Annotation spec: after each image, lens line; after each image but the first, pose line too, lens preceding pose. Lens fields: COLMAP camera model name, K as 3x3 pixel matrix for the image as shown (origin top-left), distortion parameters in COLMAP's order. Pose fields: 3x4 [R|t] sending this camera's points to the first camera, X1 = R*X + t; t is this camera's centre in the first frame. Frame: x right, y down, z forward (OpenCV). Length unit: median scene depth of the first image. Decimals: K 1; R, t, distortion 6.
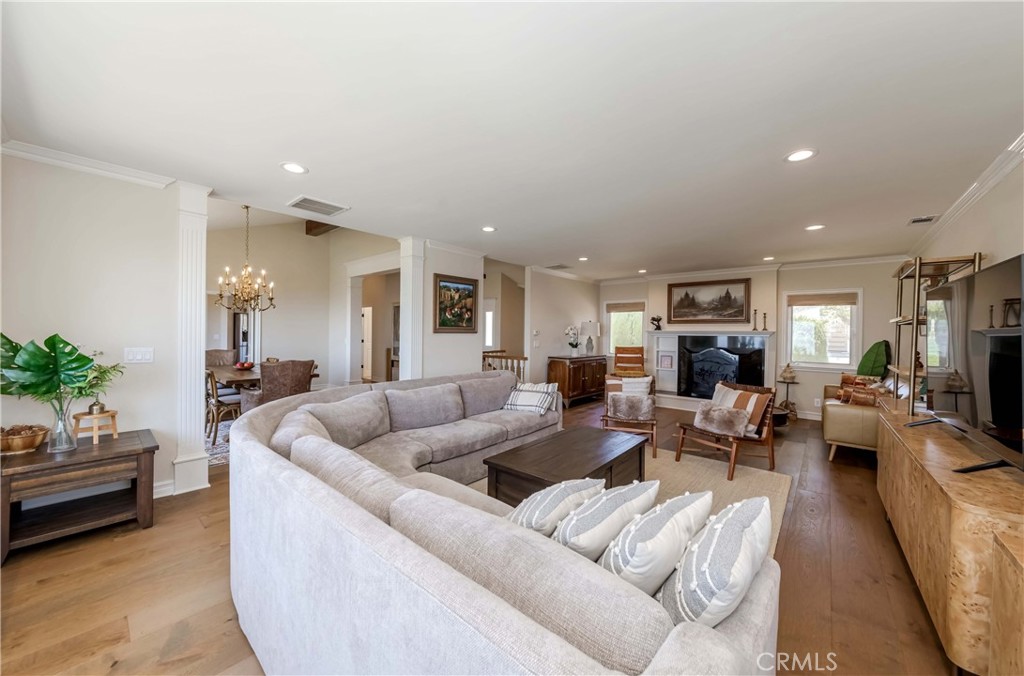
lens RADIAL K [[370.1, 0, 512.0], [0, 370.1, 338.0], [0, 0, 1]] dist [-0.023519, -0.000168]
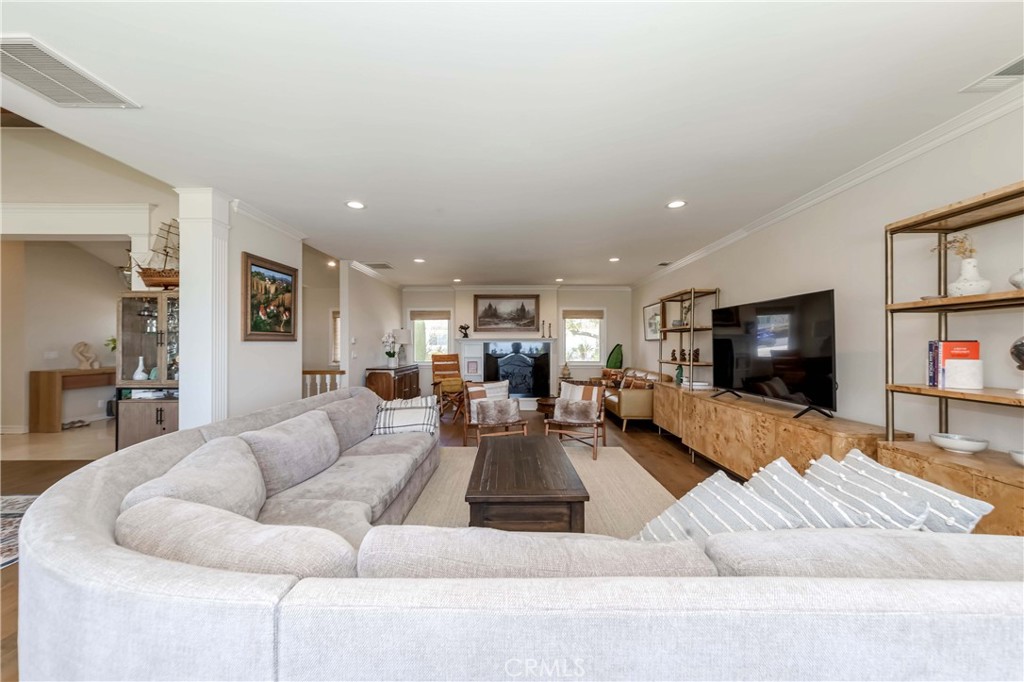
lens RADIAL K [[366.0, 0, 518.1], [0, 366.0, 342.6], [0, 0, 1]] dist [-0.001054, -0.000097]
pose [[0.757317, -0.009881, 0.652973, -0.199477], [0.019290, 0.999788, -0.007243, 0.003225], [-0.652763, 0.018081, 0.757347, 0.129223]]
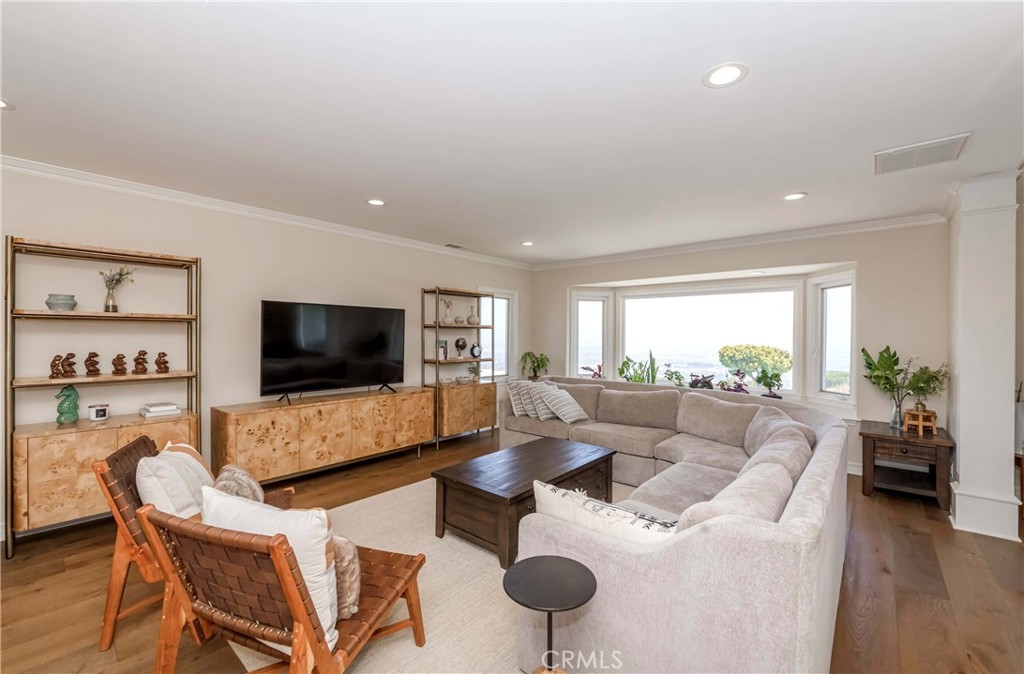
lens RADIAL K [[417.4, 0, 512.0], [0, 417.4, 337.0], [0, 0, 1]] dist [-0.019201, -0.000028]
pose [[-0.999724, -0.022088, 0.007962, 0.105718], [-0.021962, 0.999637, 0.015596, -0.017174], [-0.008303, 0.015417, -0.999847, 0.936723]]
